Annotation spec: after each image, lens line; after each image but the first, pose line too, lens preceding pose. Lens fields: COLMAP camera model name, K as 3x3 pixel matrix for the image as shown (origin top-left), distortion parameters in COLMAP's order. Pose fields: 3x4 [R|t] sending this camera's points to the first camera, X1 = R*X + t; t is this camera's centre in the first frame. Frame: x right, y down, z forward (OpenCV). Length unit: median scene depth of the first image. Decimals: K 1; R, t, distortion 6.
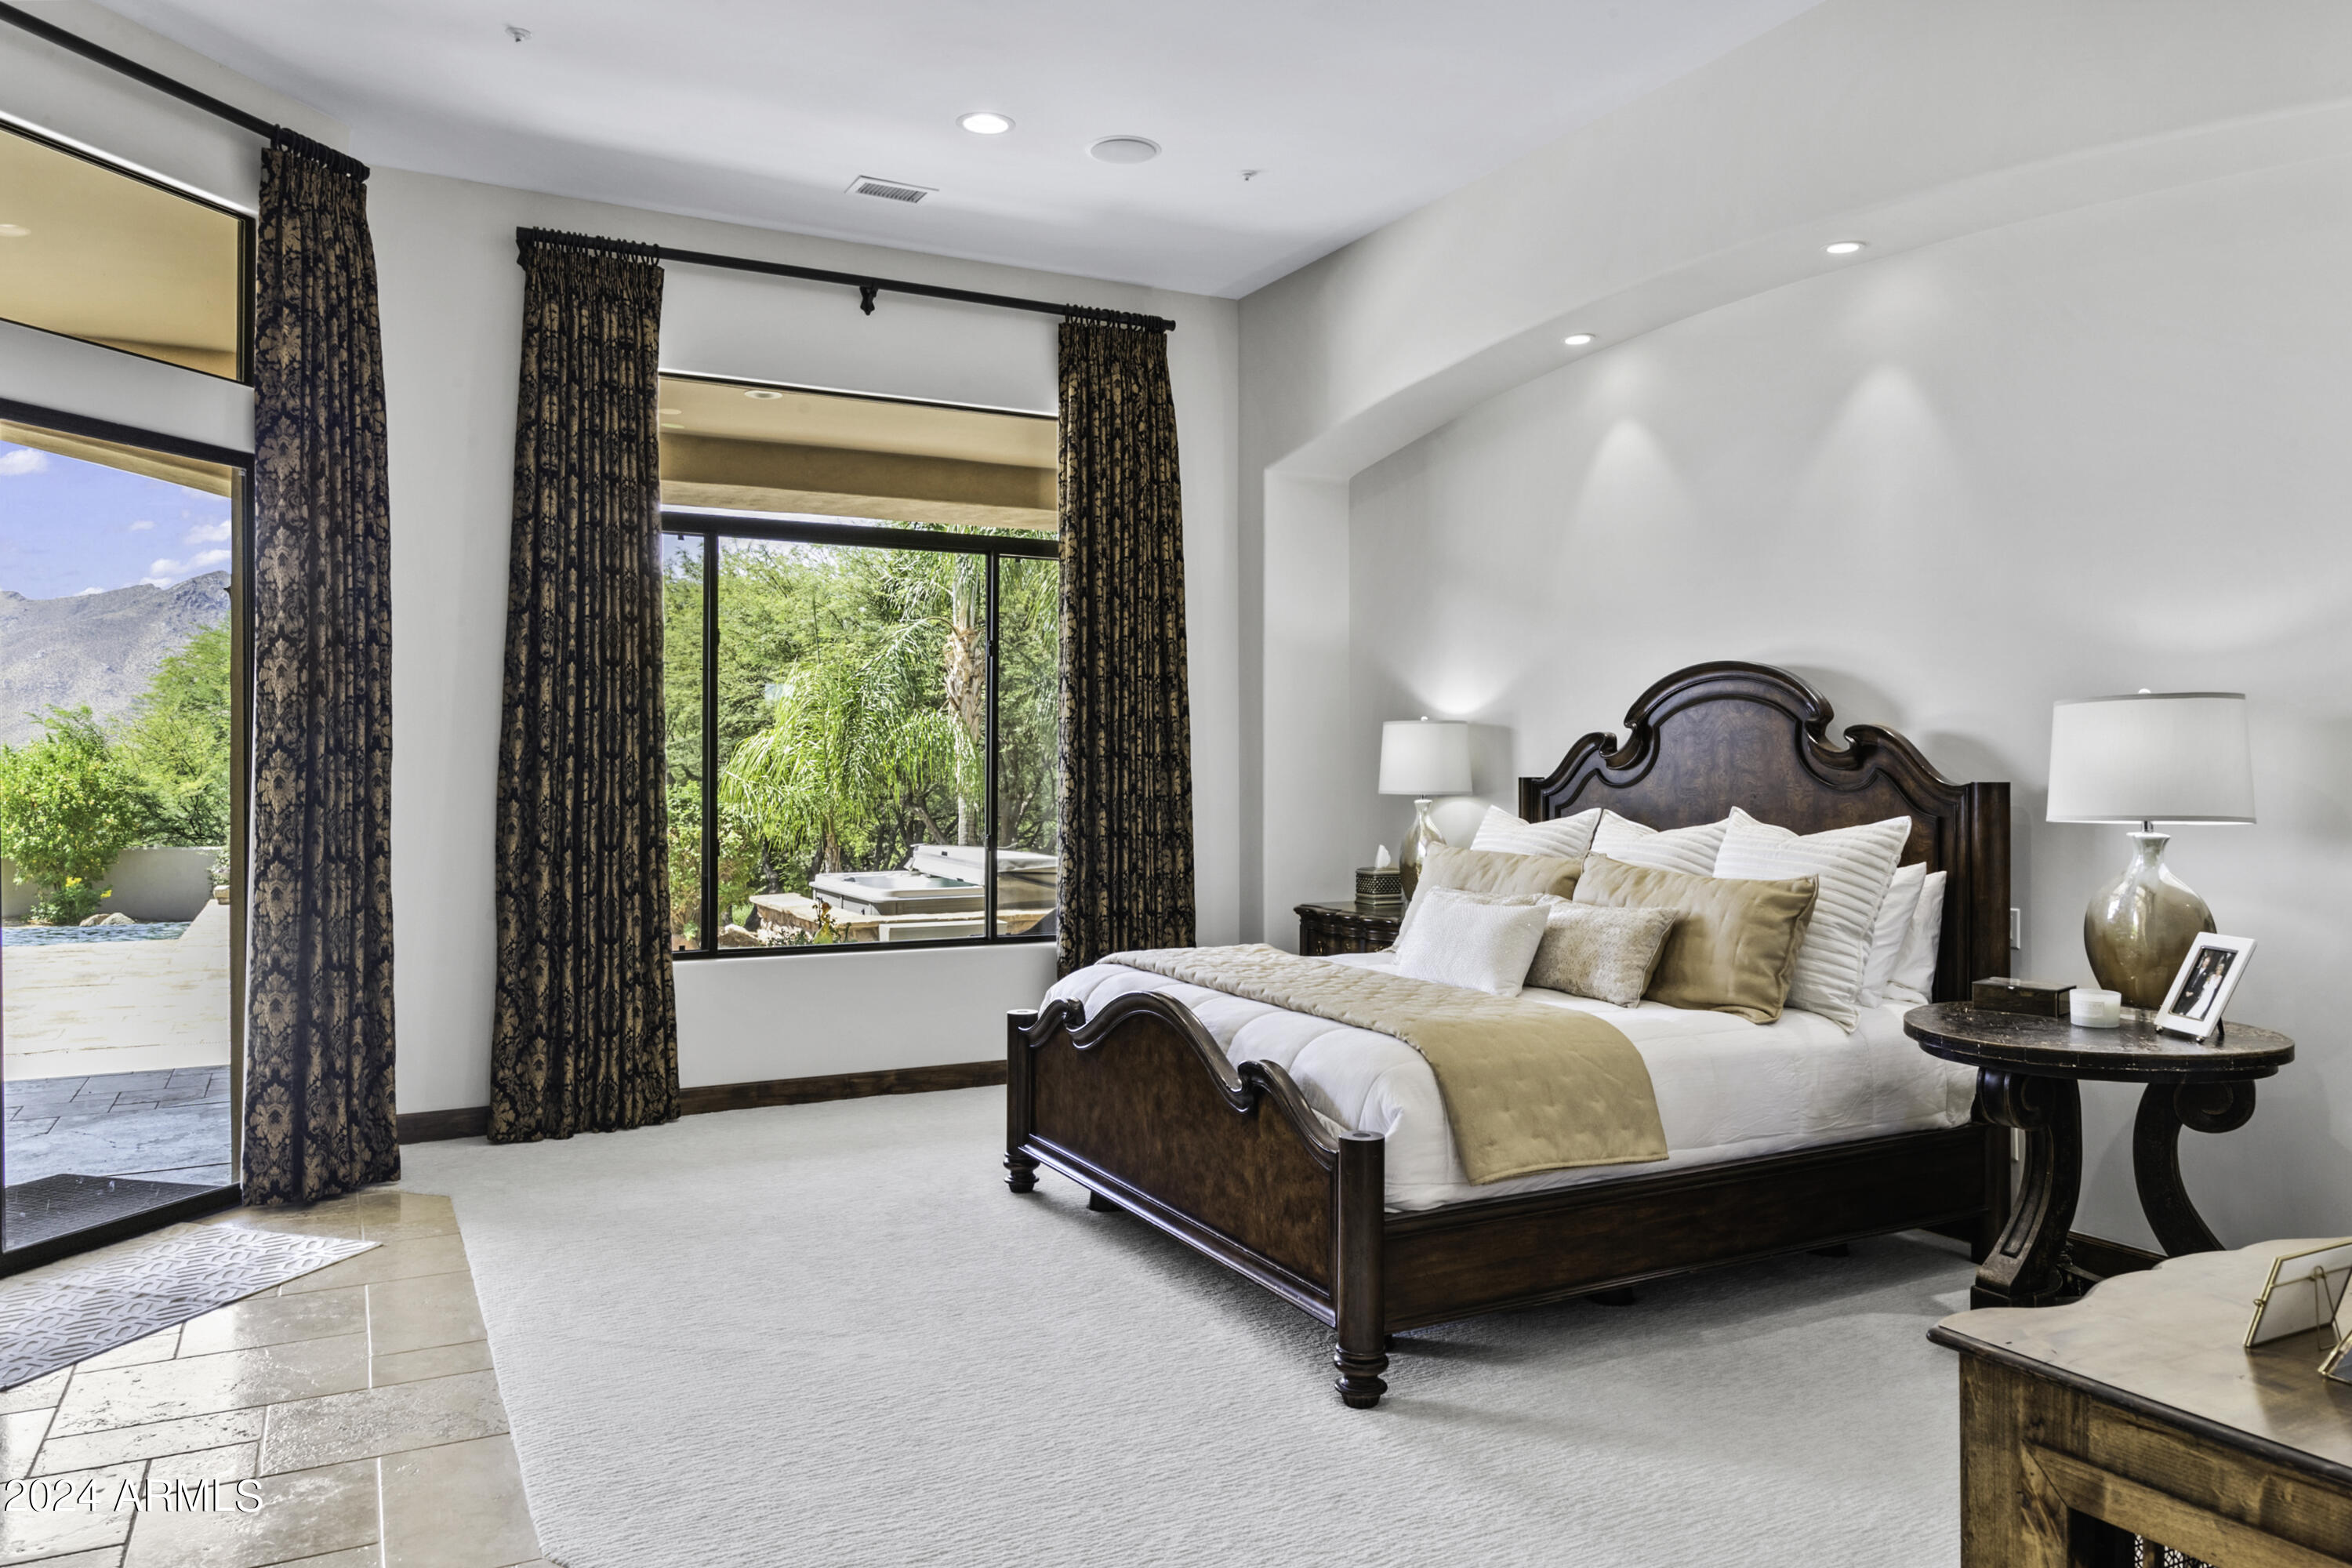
lens RADIAL K [[1599.3, 0, 1176.0], [0, 1599.3, 784.0], [0, 0, 1]] dist [0.000787, 0.000287]
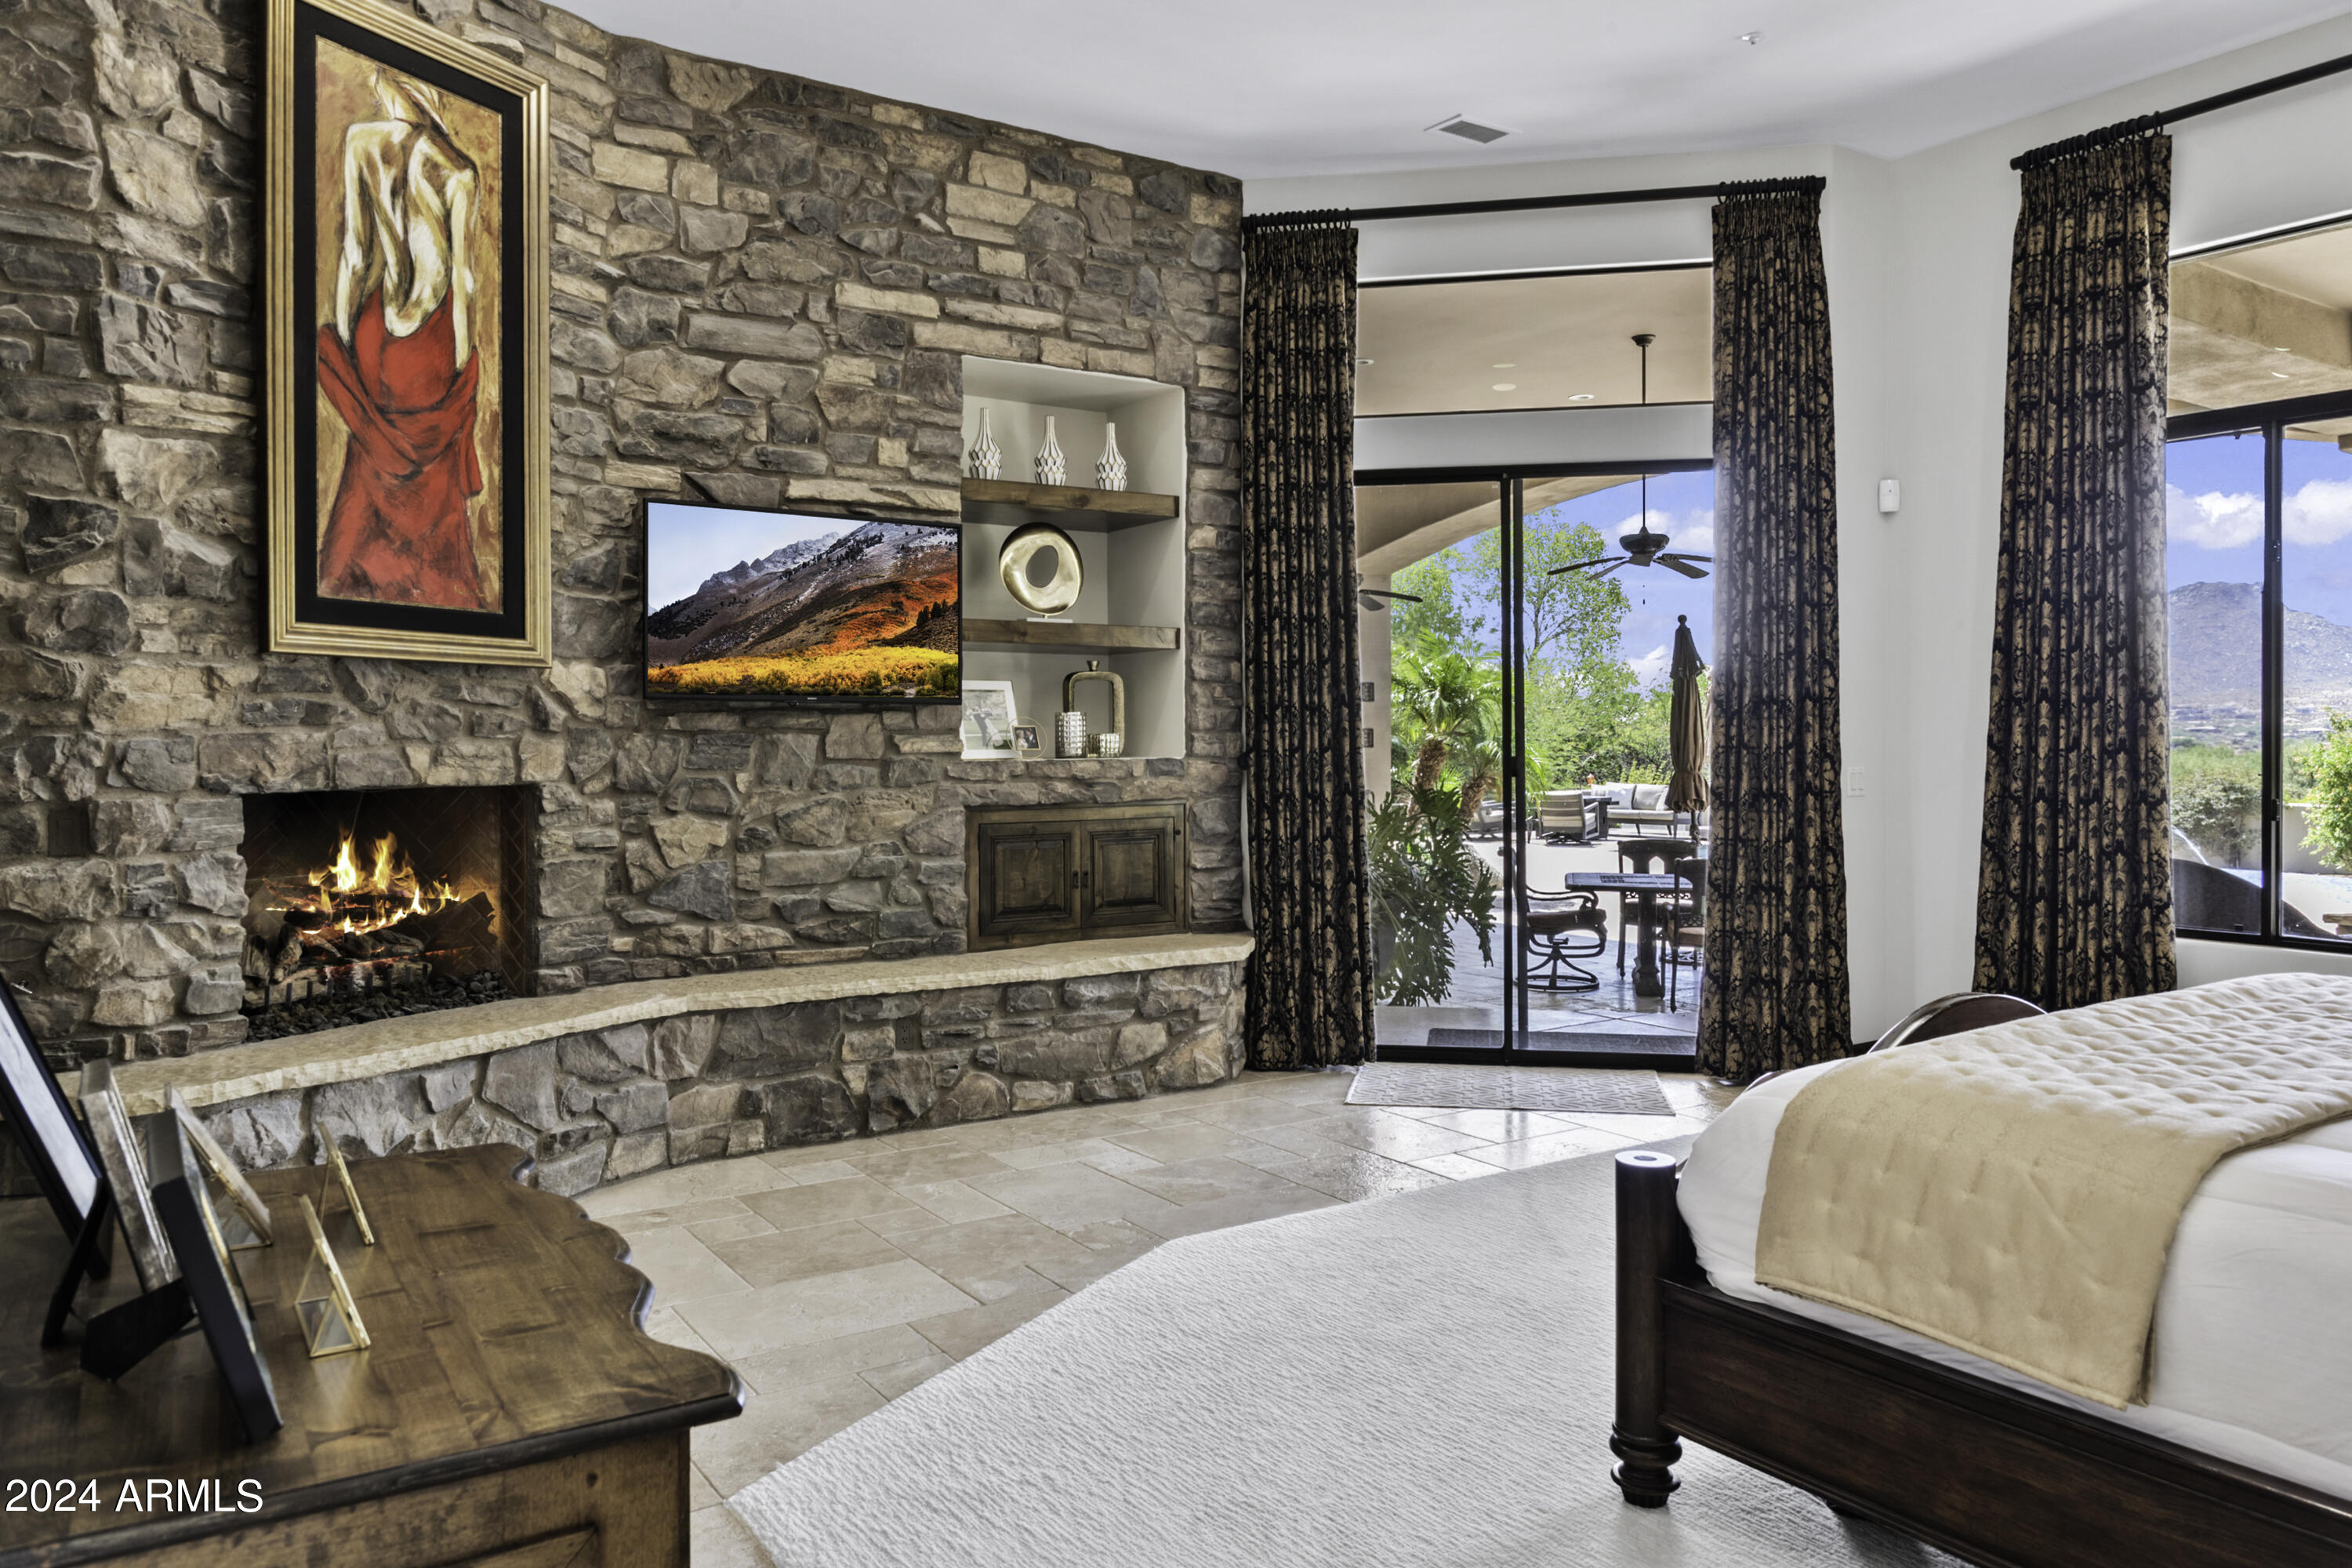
lens RADIAL K [[1627.7, 0, 1176.0], [0, 1627.7, 741.4], [0, 0, 1]] dist [0.003656, 0.001784]
pose [[0.104567, 0.011747, -0.994449, 0.518885], [-0.004170, 0.999927, 0.011373, -0.002426], [0.994509, 0.002958, 0.104608, 0.387617]]
